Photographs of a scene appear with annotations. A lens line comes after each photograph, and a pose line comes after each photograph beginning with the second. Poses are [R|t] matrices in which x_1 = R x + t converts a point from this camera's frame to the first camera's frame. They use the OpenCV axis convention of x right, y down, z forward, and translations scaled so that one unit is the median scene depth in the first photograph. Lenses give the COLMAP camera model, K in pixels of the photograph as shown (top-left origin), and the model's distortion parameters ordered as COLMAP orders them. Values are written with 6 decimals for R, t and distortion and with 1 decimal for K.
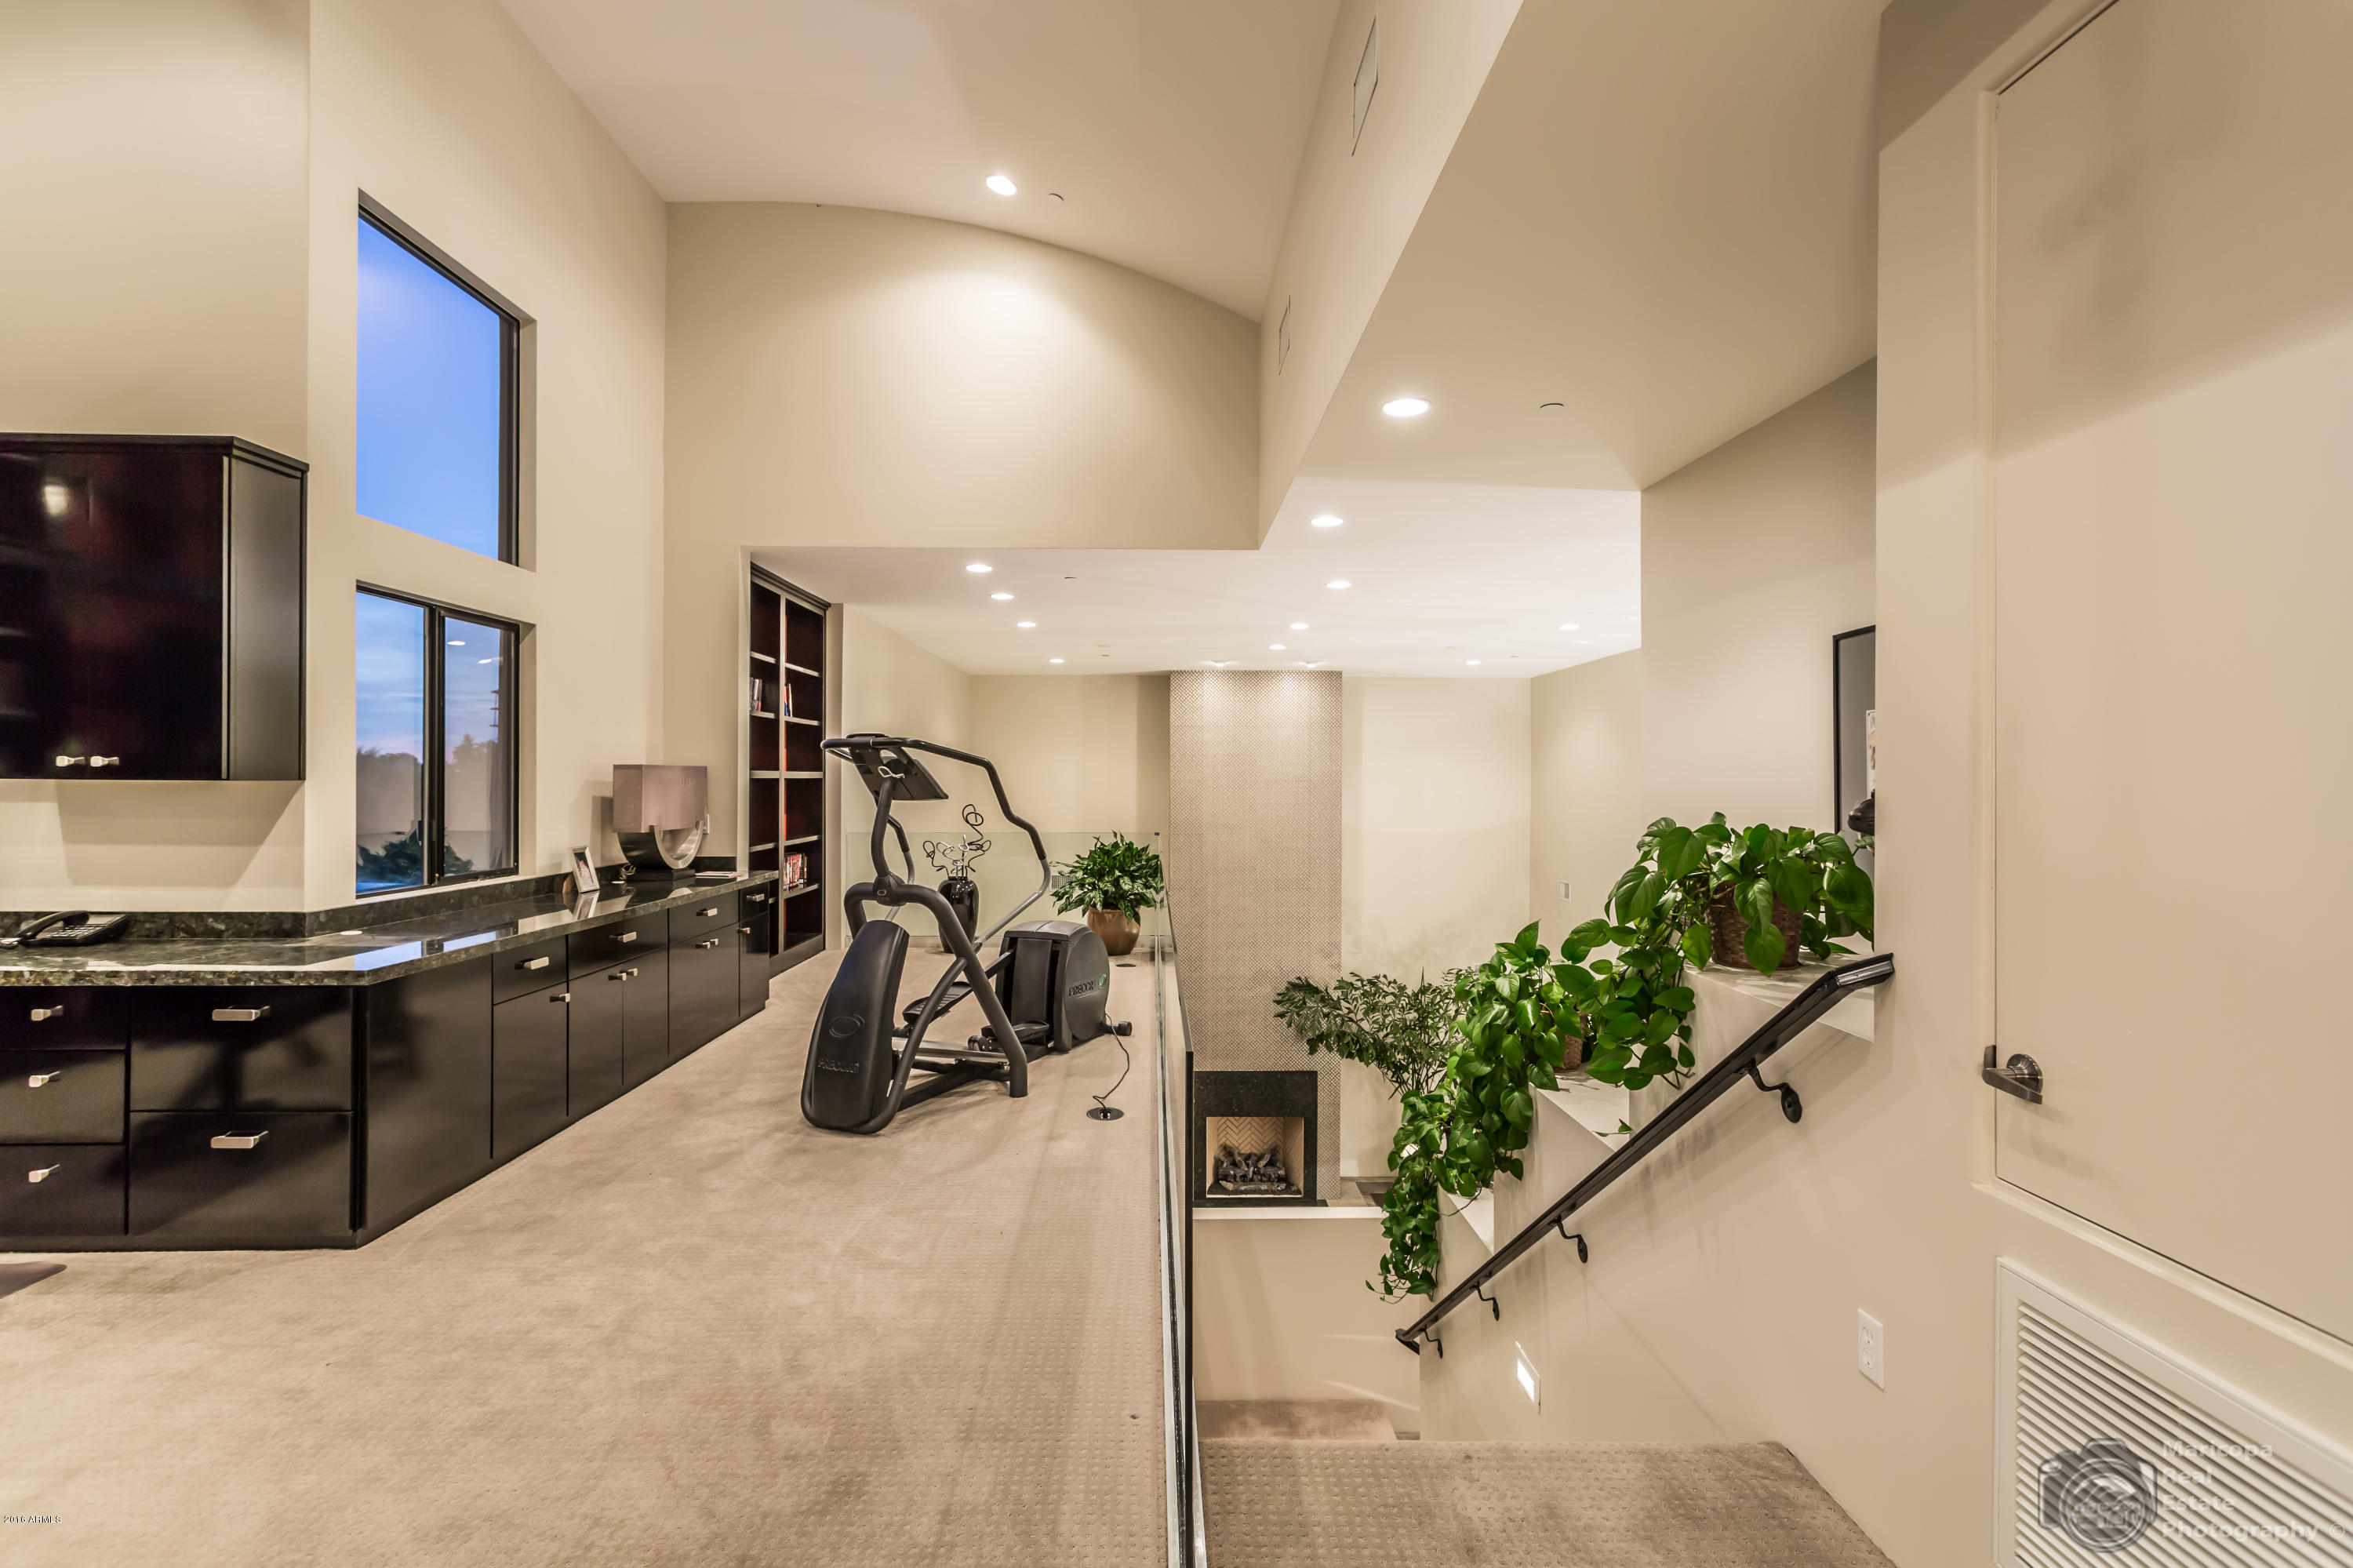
lens RADIAL K [[1140.4, 0, 1177.9], [0, 1140.4, 776.5], [0, 0, 1]] dist [-0.000877, -0.000022]
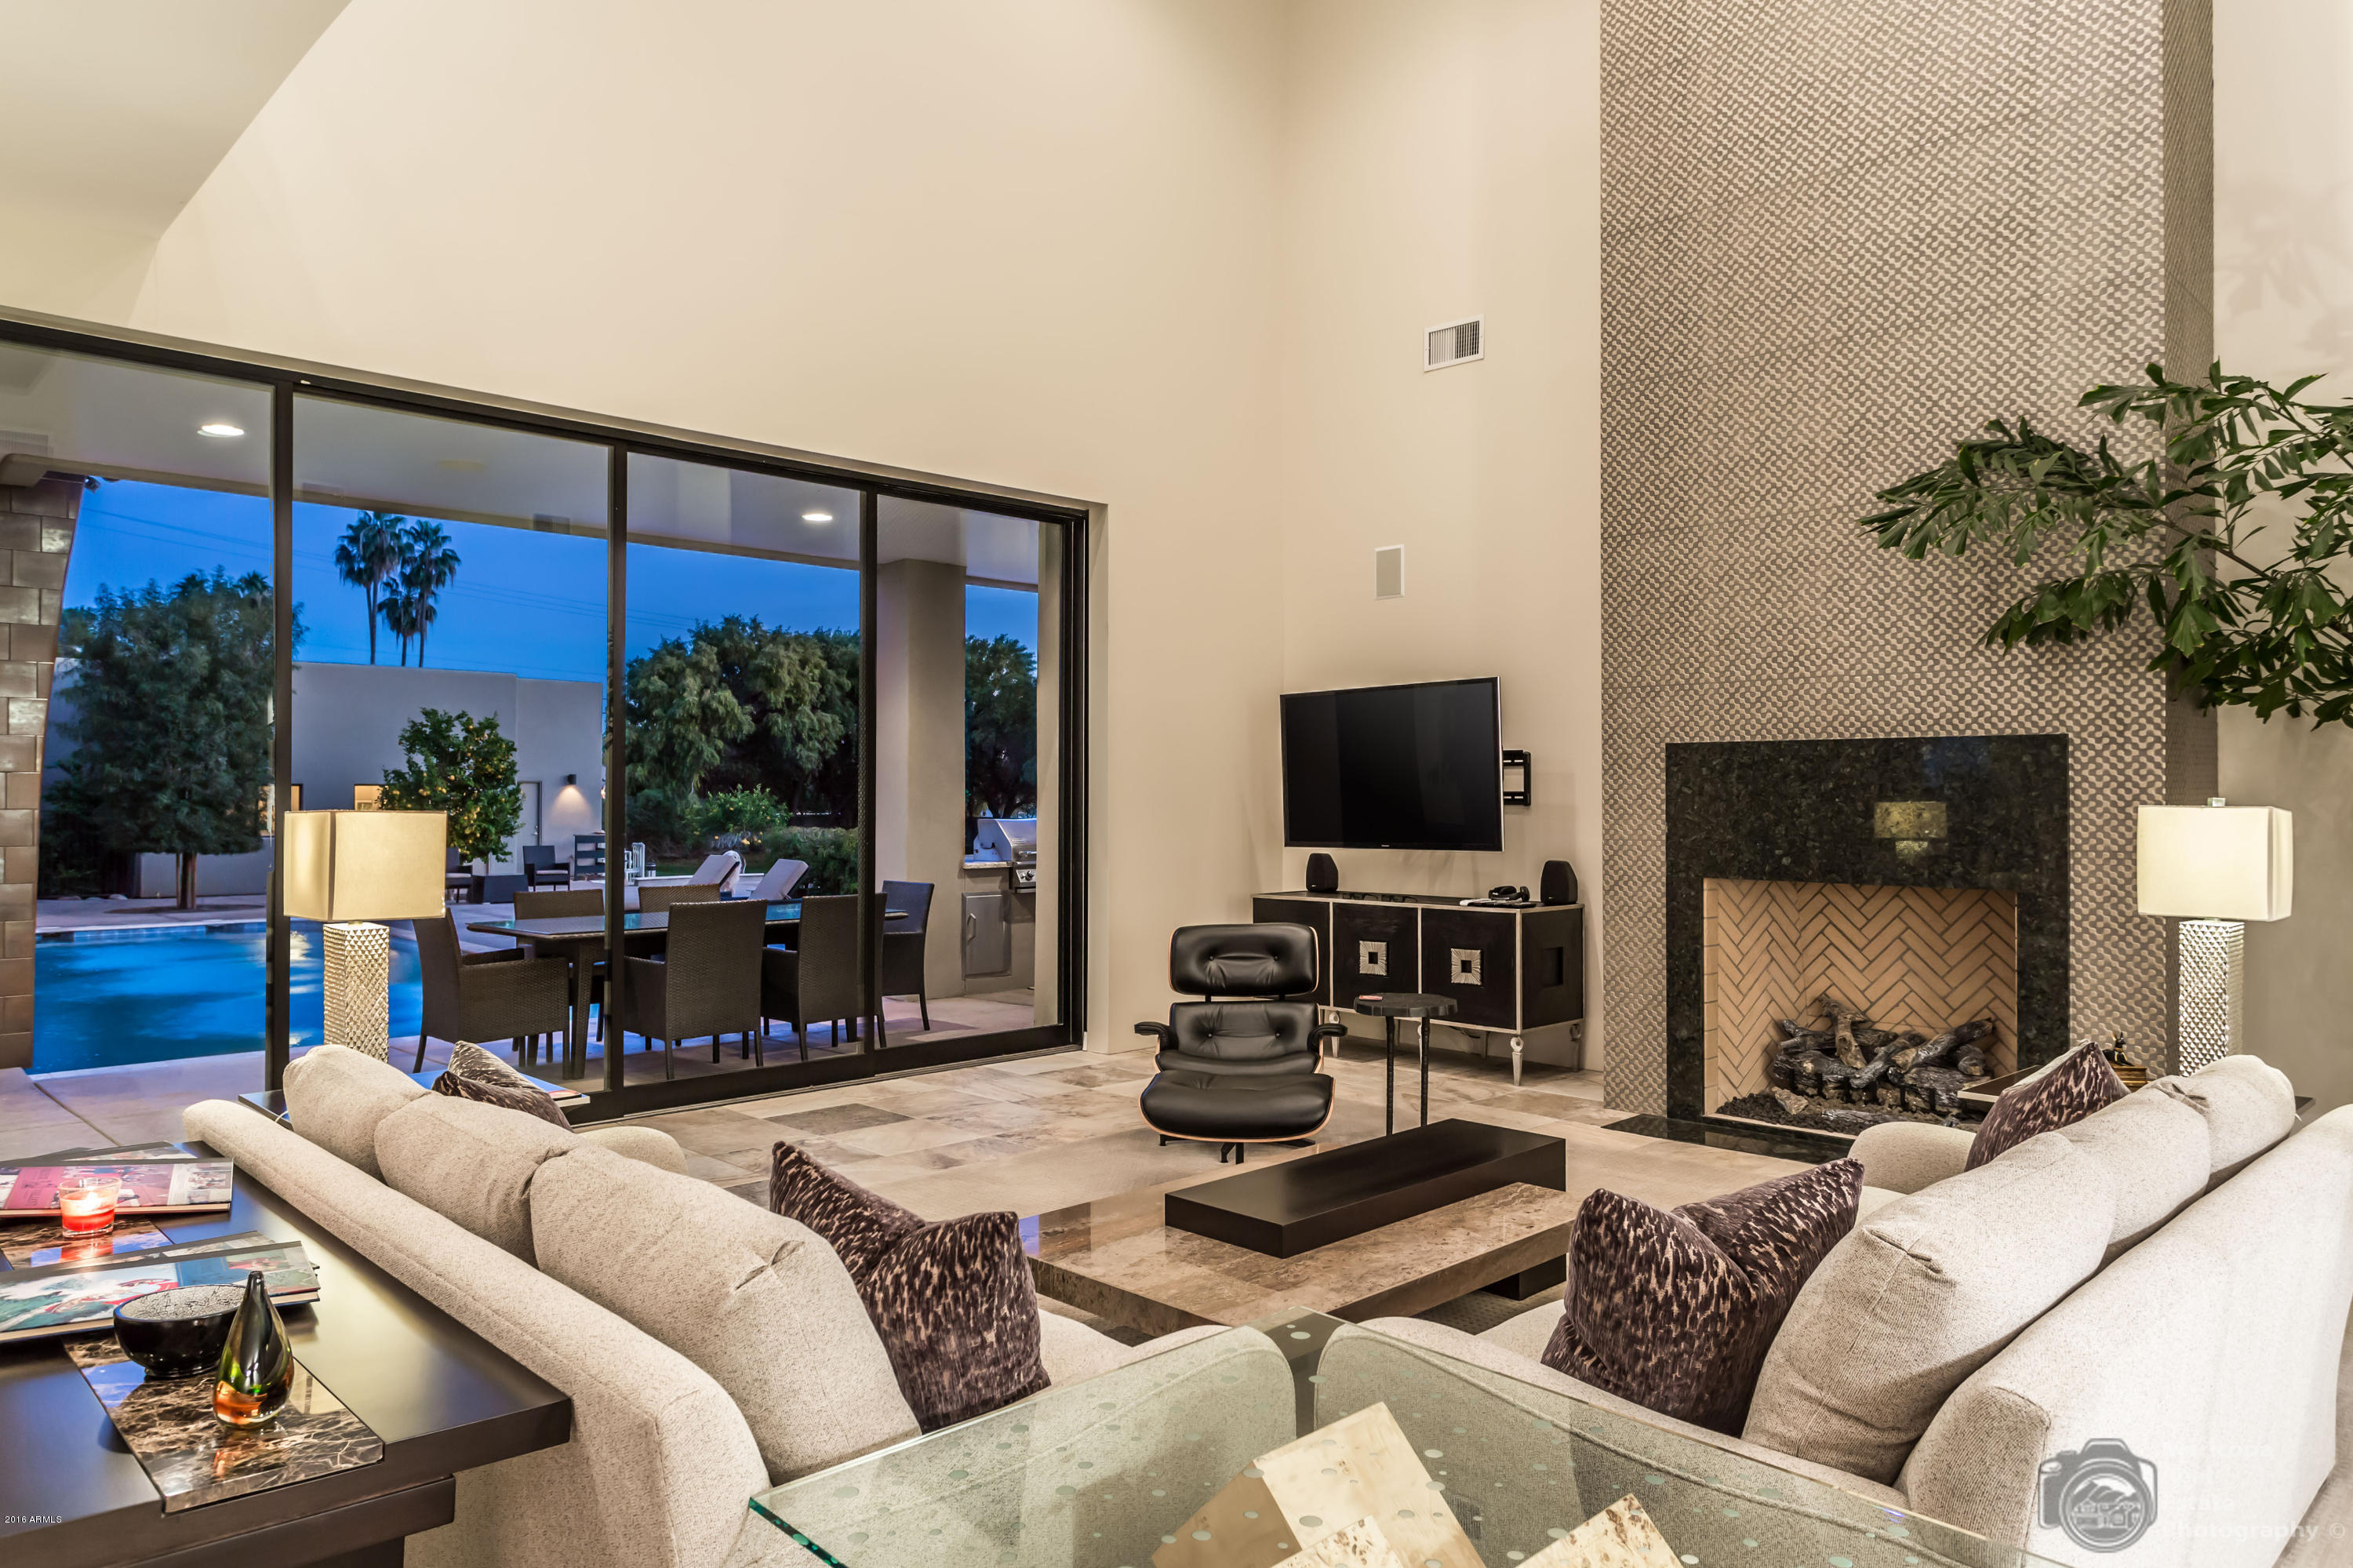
lens RADIAL K [[1510.2, 0, 1173.1], [0, 1510.2, 785.3], [0, 0, 1]] dist [-0.005019, -0.000713]
pose [[0.686253, -0.011745, -0.727268, 0.242921], [-0.002281, 0.999830, -0.018299, 0.277850], [0.727359, 0.014217, 0.686110, 0.573368]]
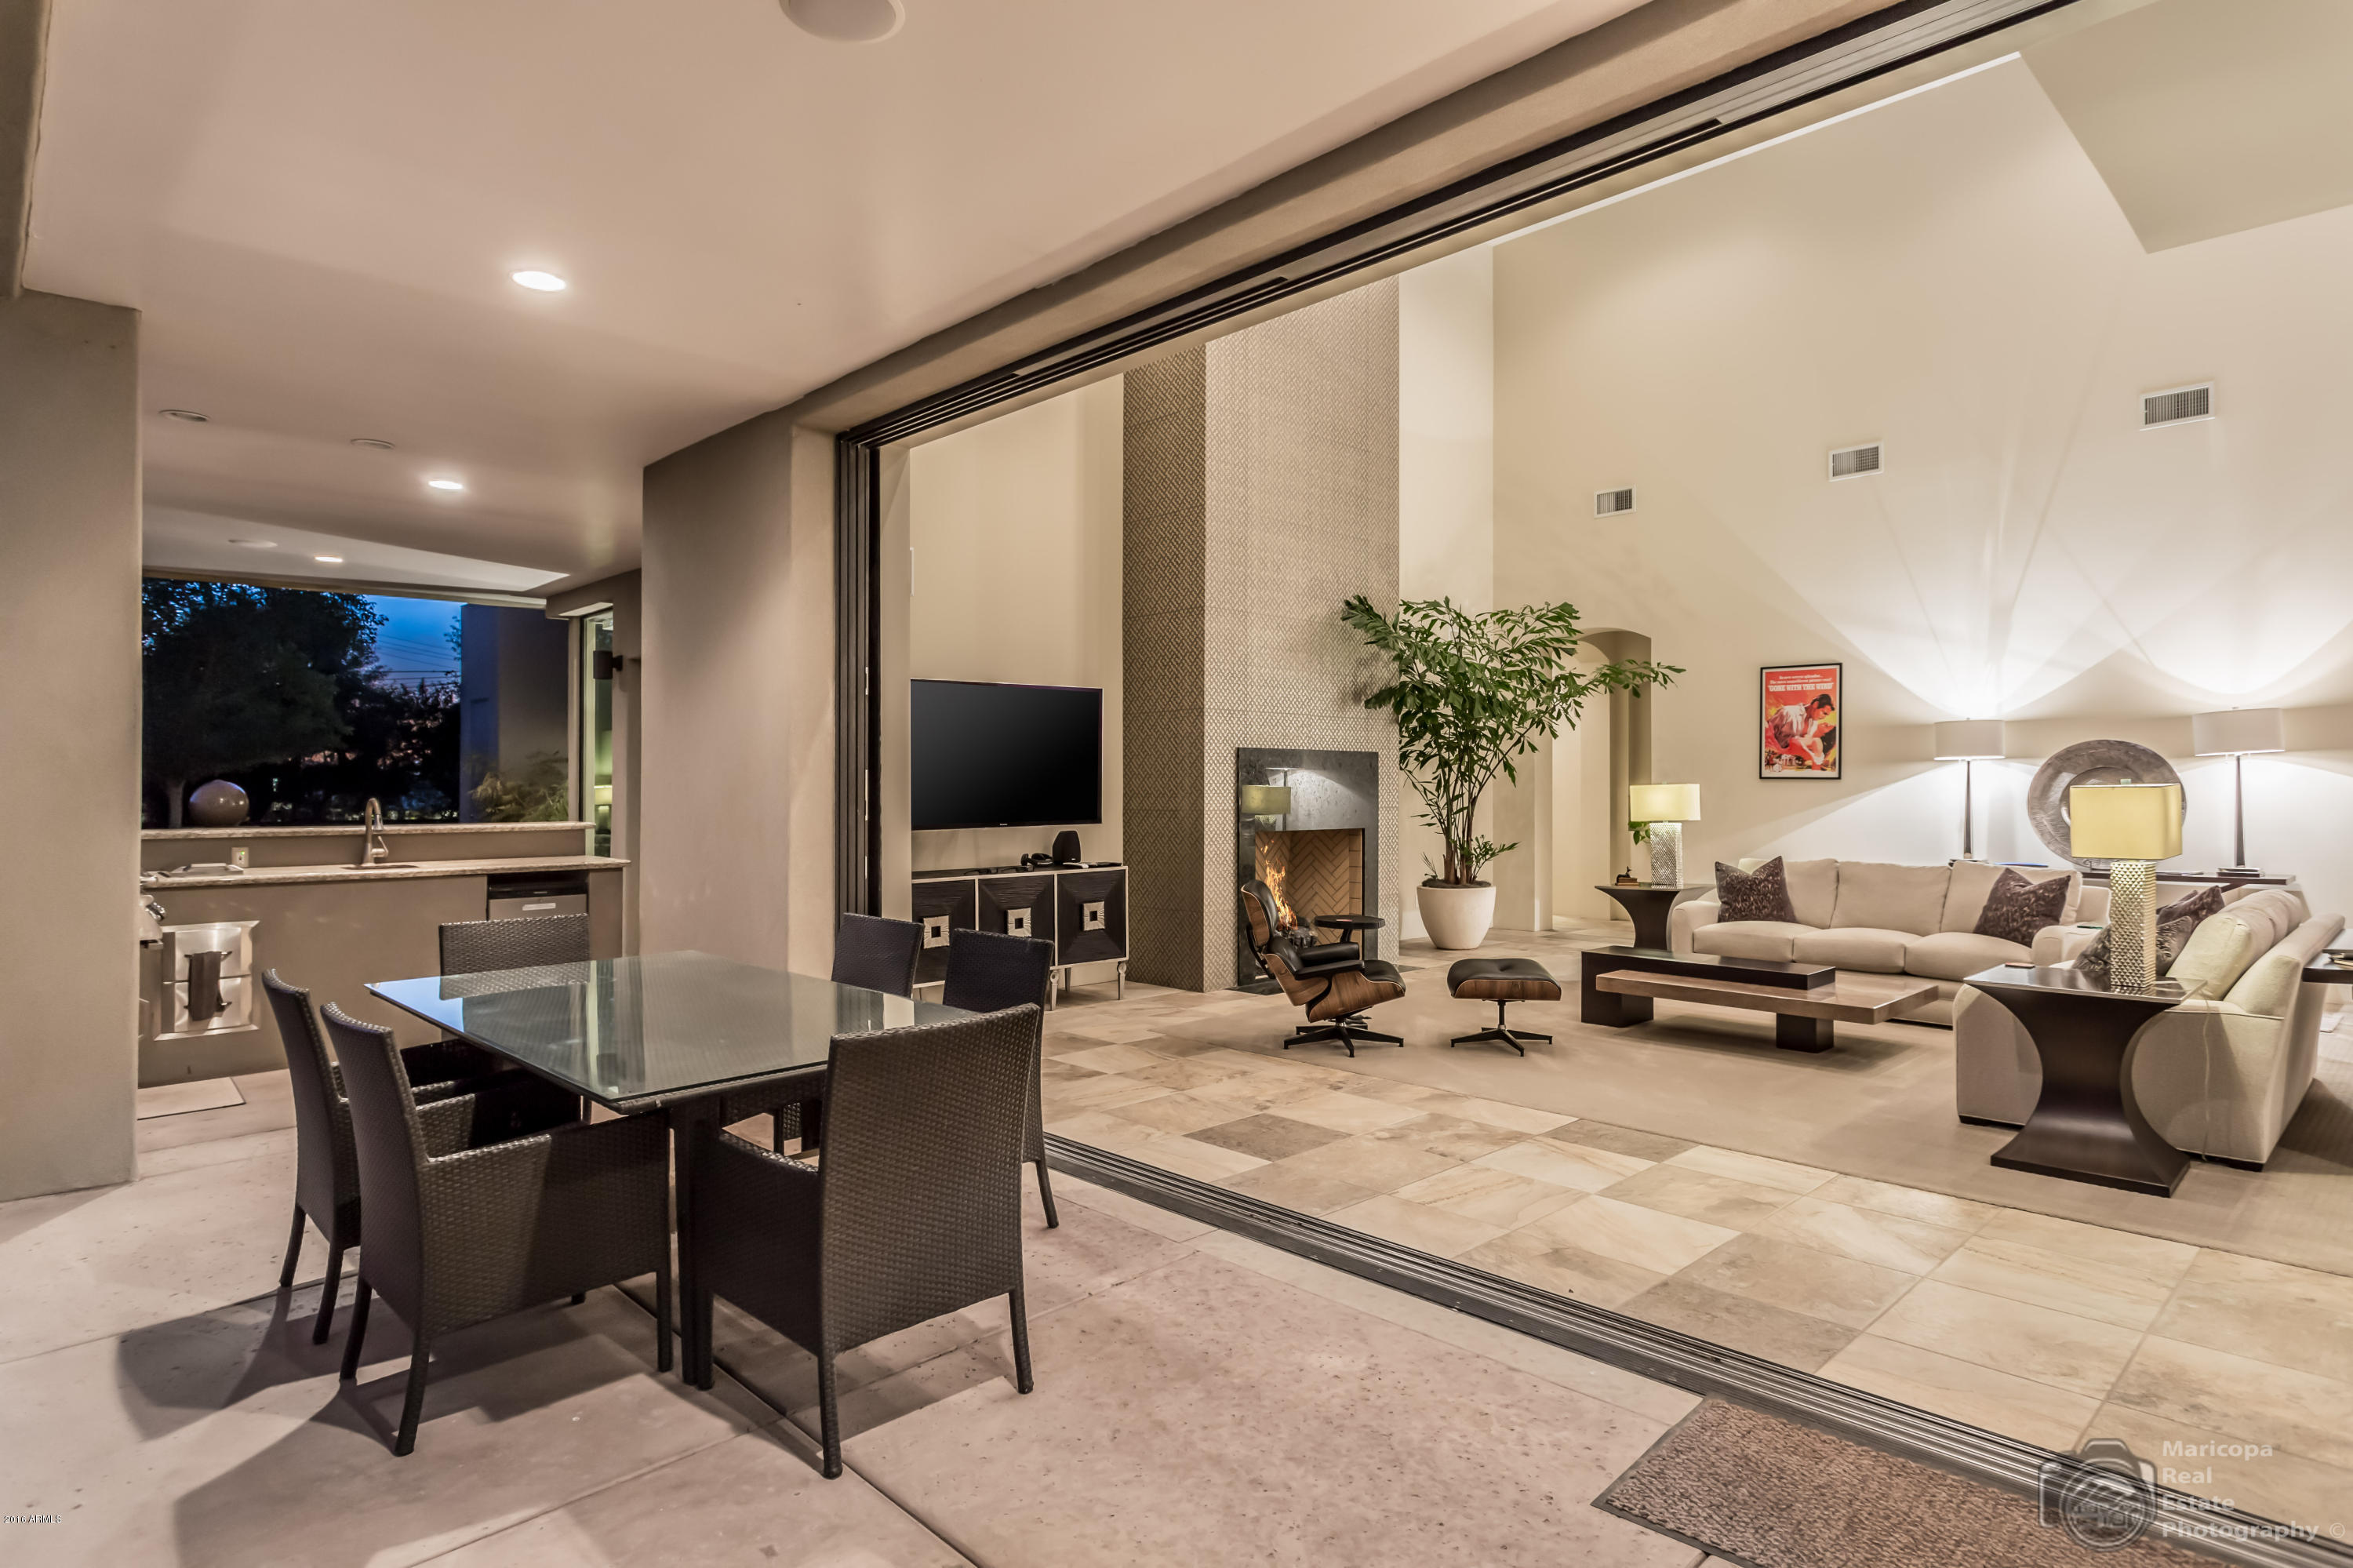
lens RADIAL K [[1273.5, 0, 1176.9], [0, 1273.5, 784.9], [0, 0, 1]] dist [-0.000271, -0.000003]
pose [[0.735209, -0.005094, 0.677821, -0.413620], [0.007898, 0.999968, -0.001052, 0.275223], [-0.677794, 0.006127, 0.735226, 0.579720]]
